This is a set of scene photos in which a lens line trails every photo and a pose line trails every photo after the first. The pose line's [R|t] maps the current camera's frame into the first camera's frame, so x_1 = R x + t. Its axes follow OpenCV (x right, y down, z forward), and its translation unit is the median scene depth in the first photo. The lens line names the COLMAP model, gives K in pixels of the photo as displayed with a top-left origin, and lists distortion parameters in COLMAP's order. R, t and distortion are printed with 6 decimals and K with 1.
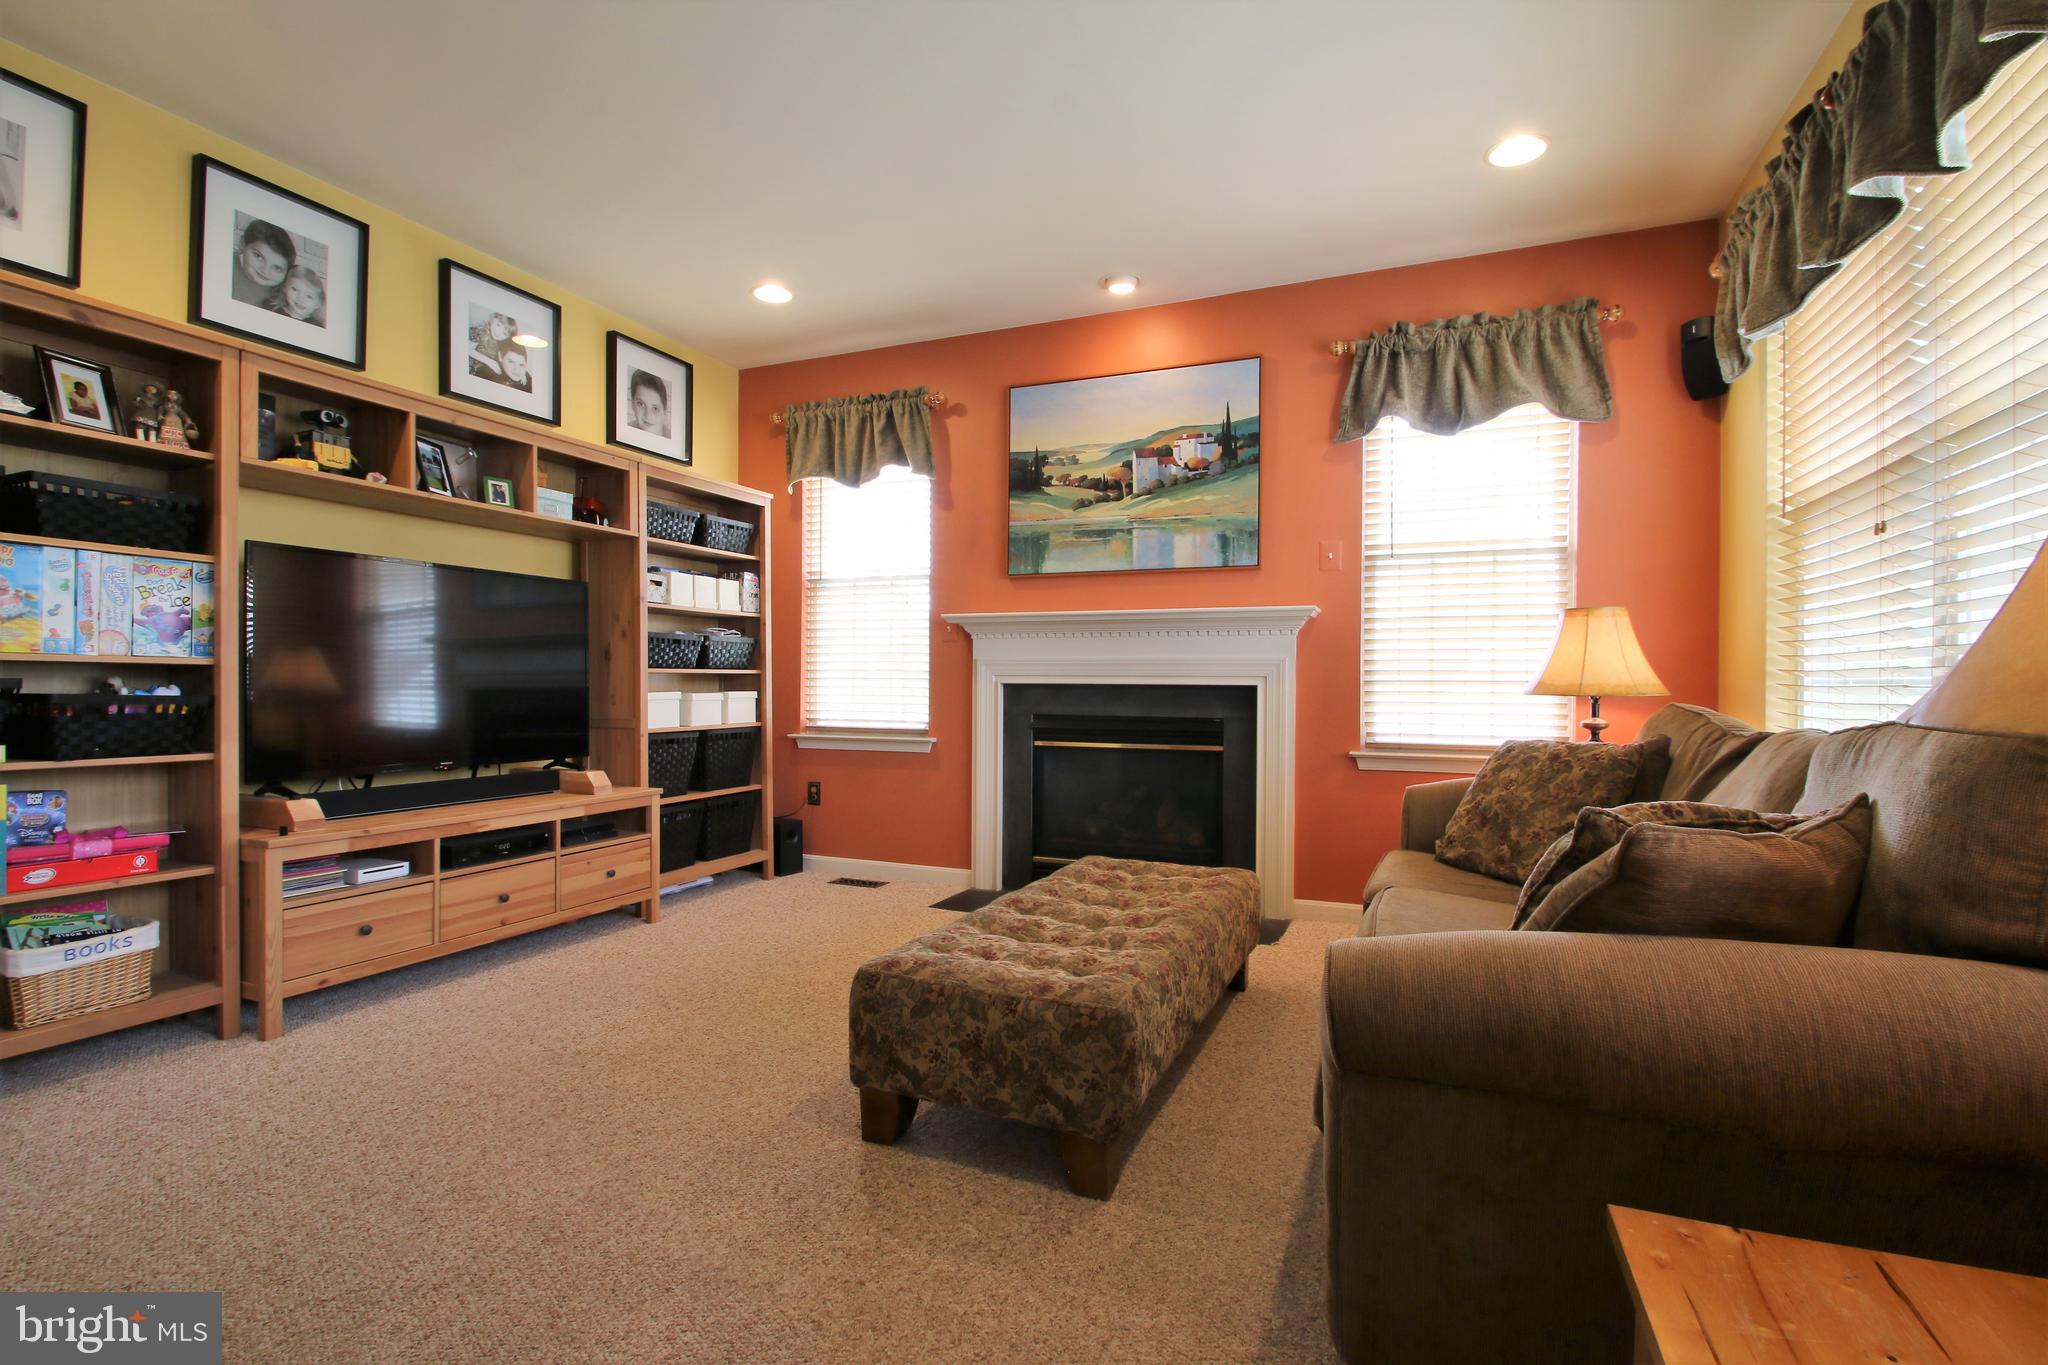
lens RADIAL K [[946.7, 0, 1012.3], [0, 946.7, 689.1], [0, 0, 1]] dist [0.006026, -0.013329]
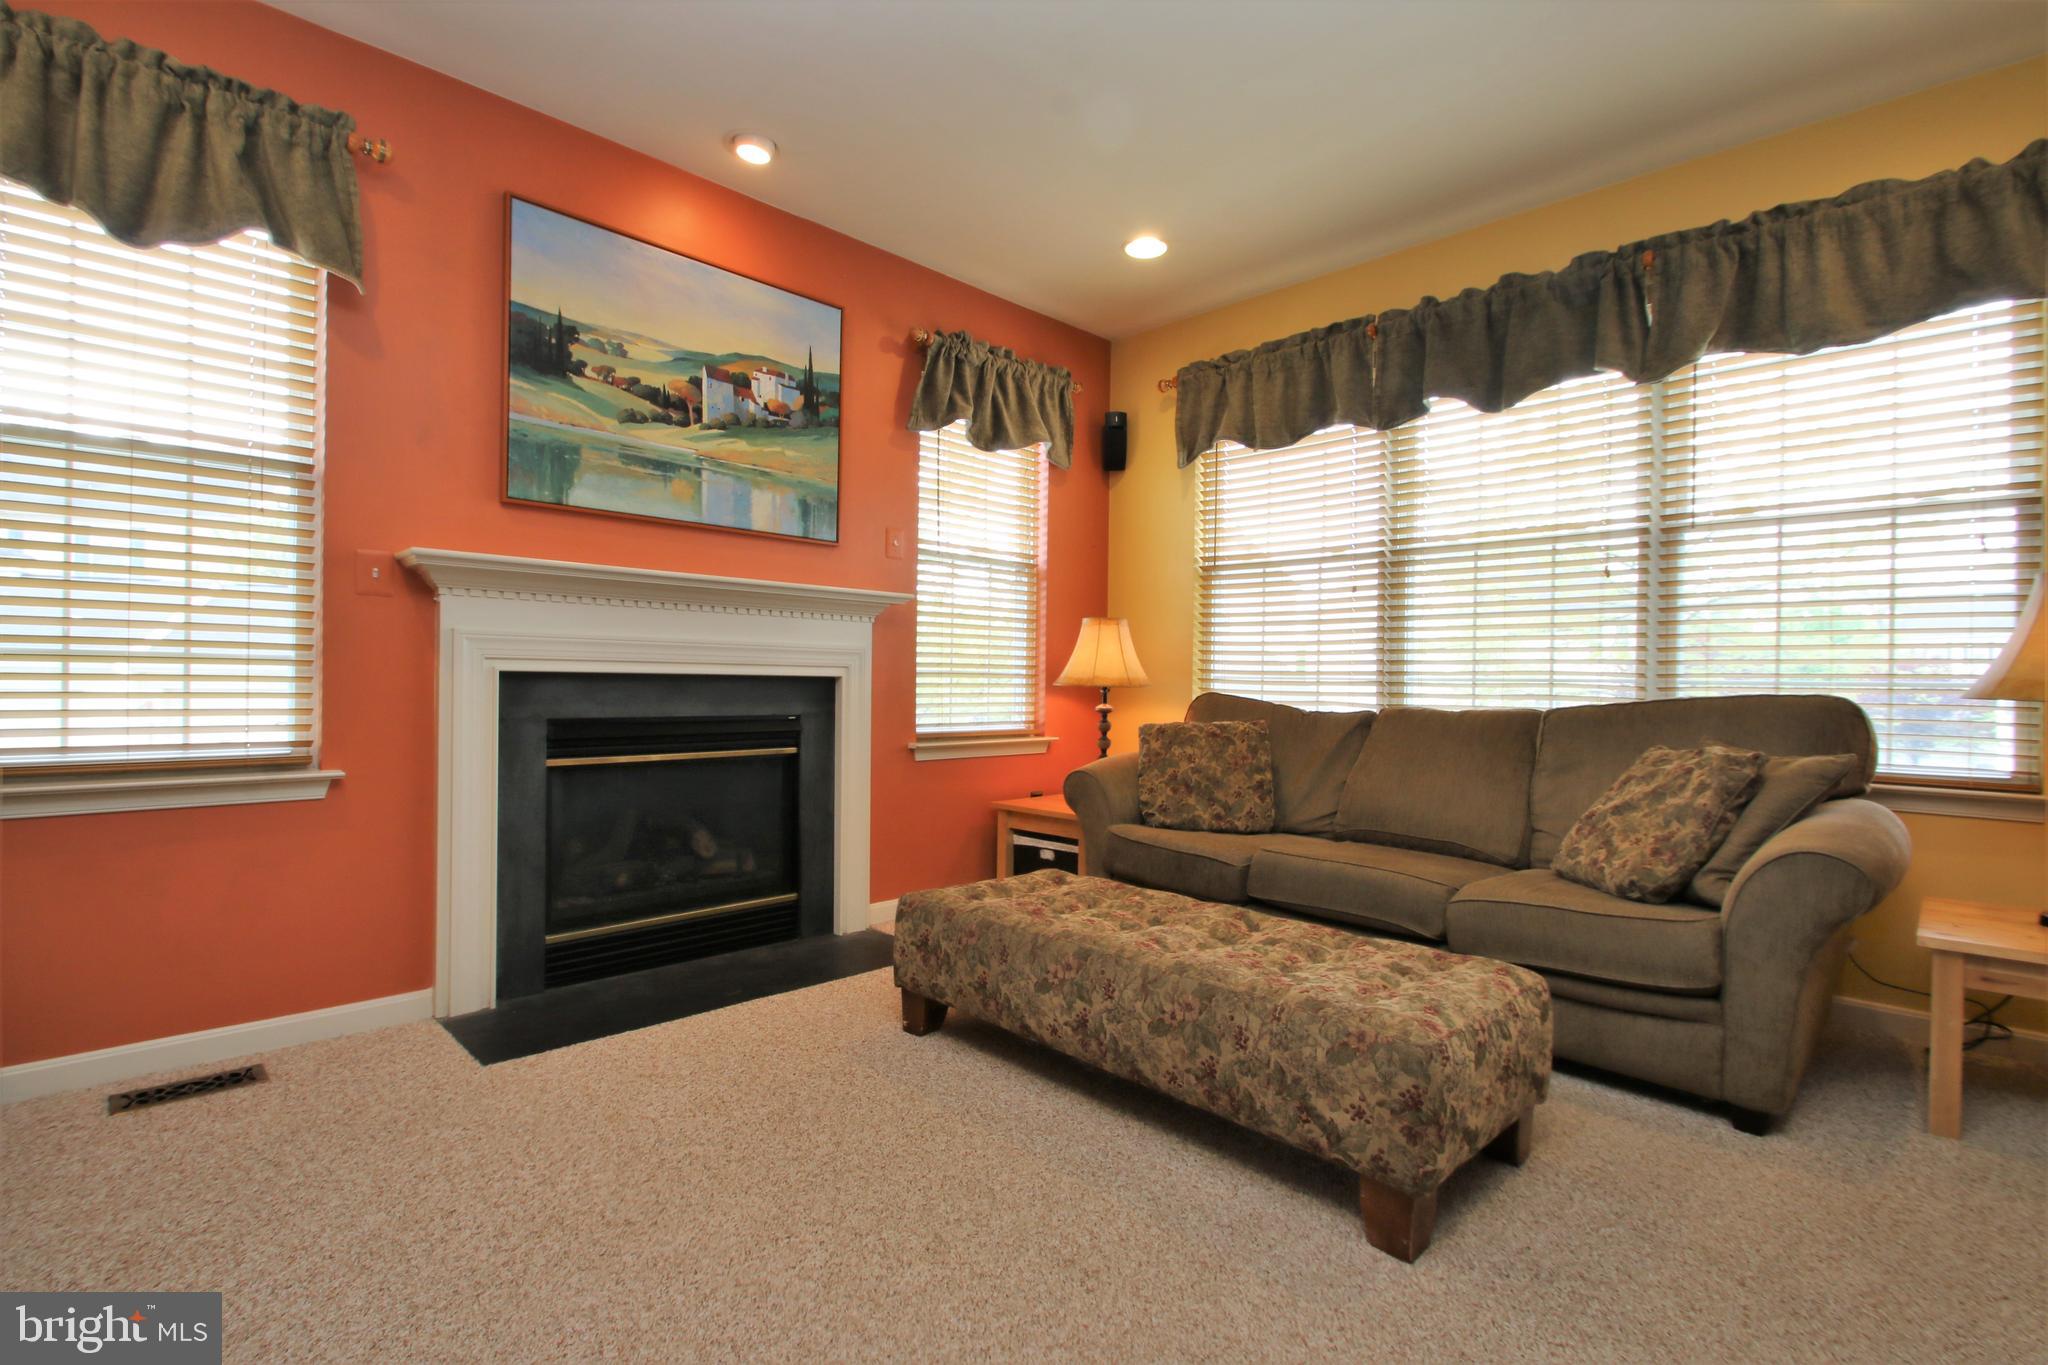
lens RADIAL K [[946.7, 0, 1010.0], [0, 946.7, 686.6], [0, 0, 1]] dist [0.006026, -0.013329]
pose [[0.381209, -0.007502, 0.924458, -0.505003], [-0.005028, 0.999935, 0.010187, -0.004437], [-0.924475, -0.008531, 0.381147, 0.507251]]
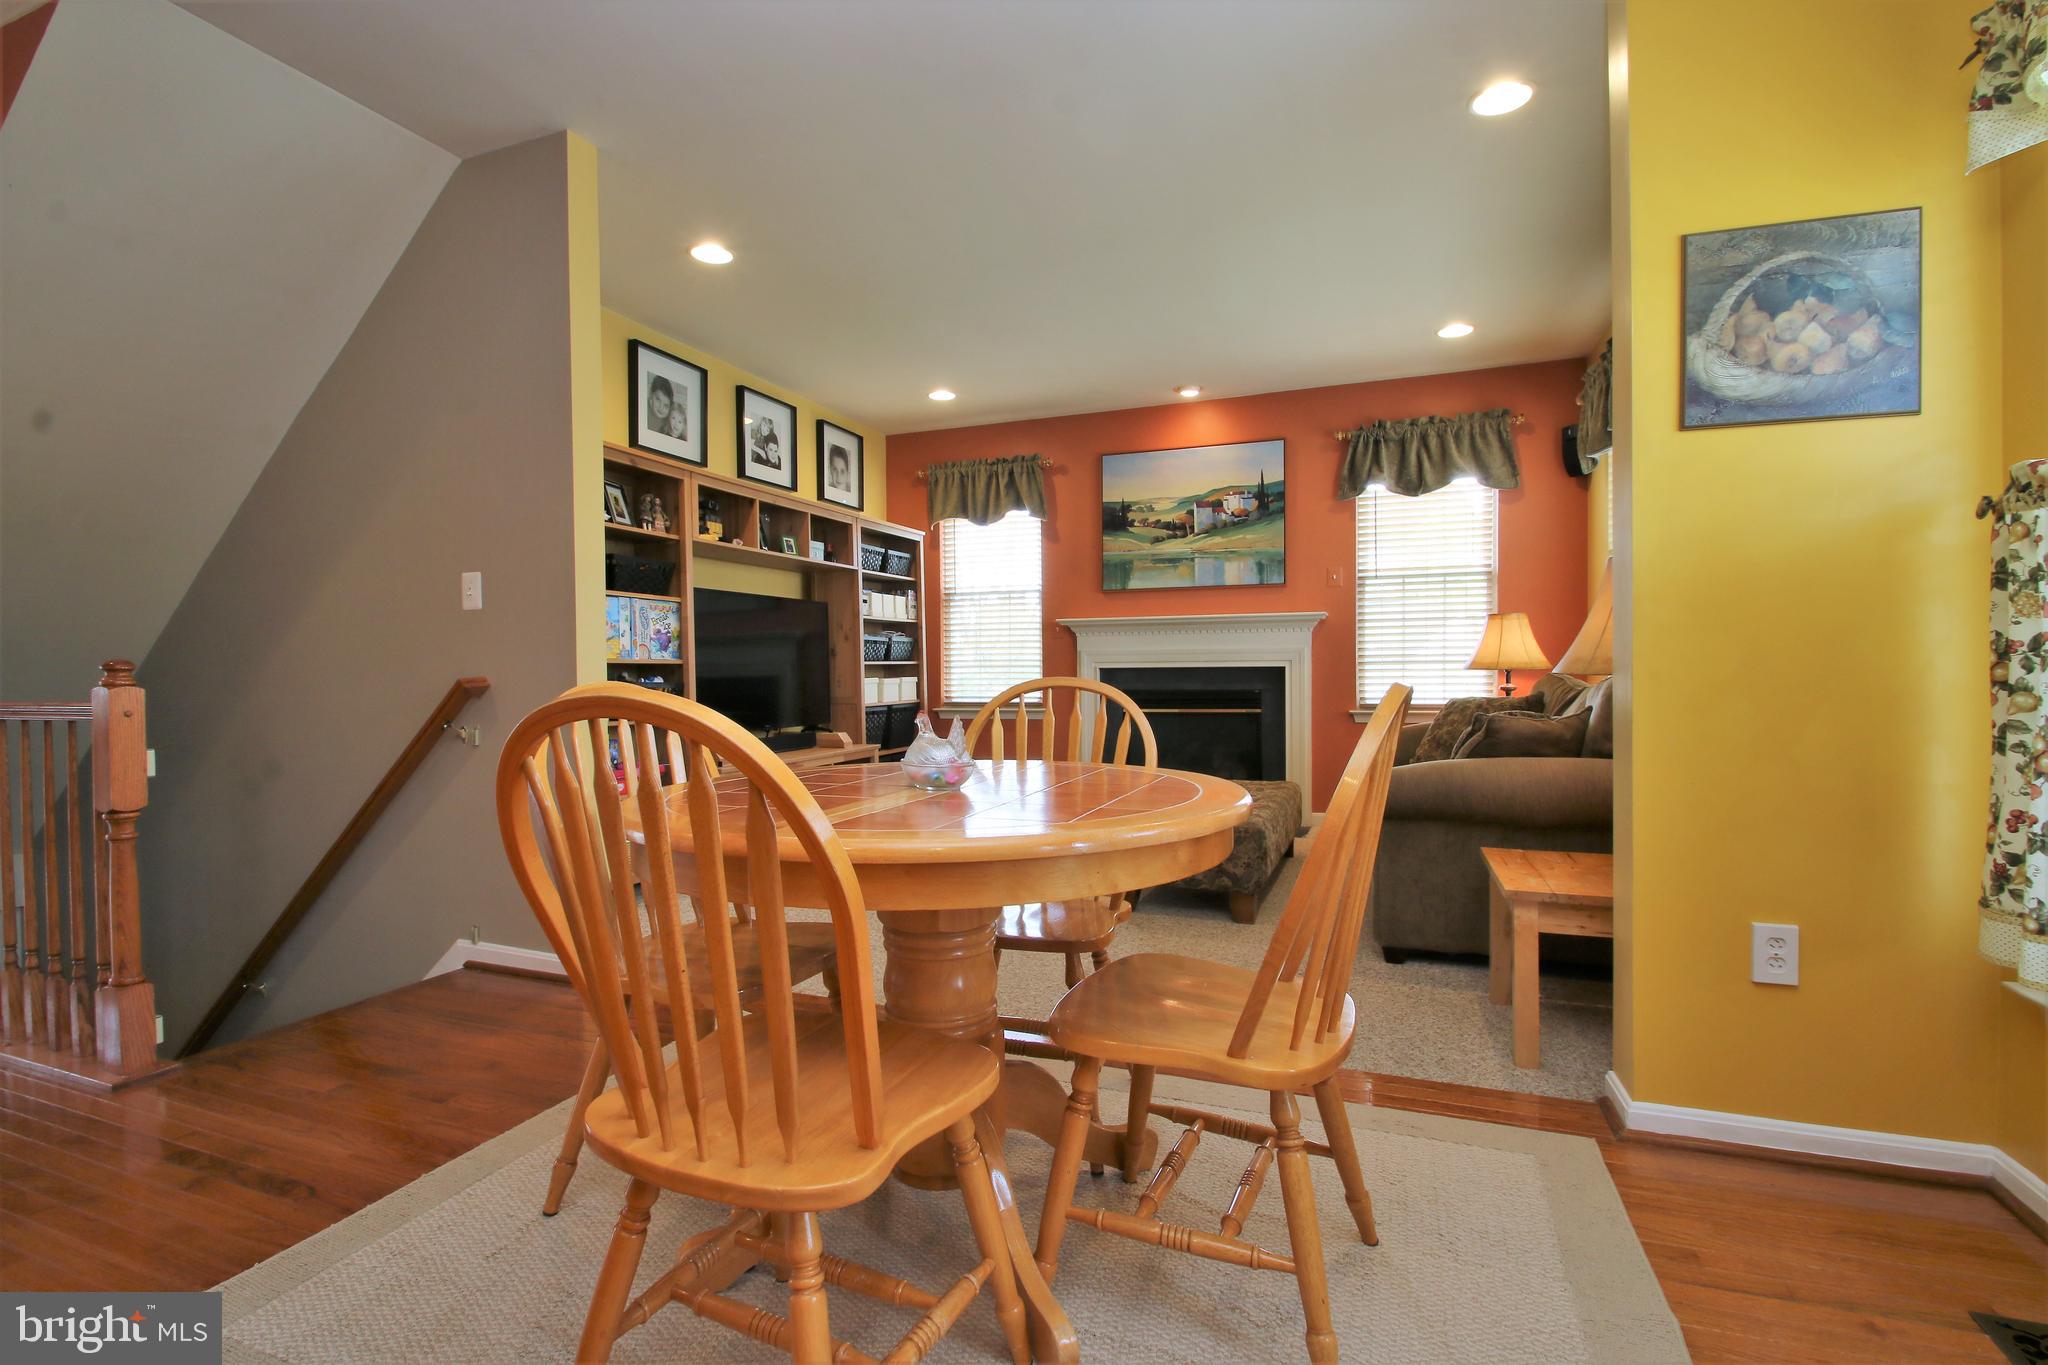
lens RADIAL K [[946.7, 0, 1012.7], [0, 946.7, 688.7], [0, 0, 1]] dist [0.006026, -0.013329]
pose [[0.999216, -0.017248, 0.035622, -0.209857], [0.016730, 0.999751, 0.014785, 0.001797], [-0.035868, -0.014177, 0.999256, -0.433873]]
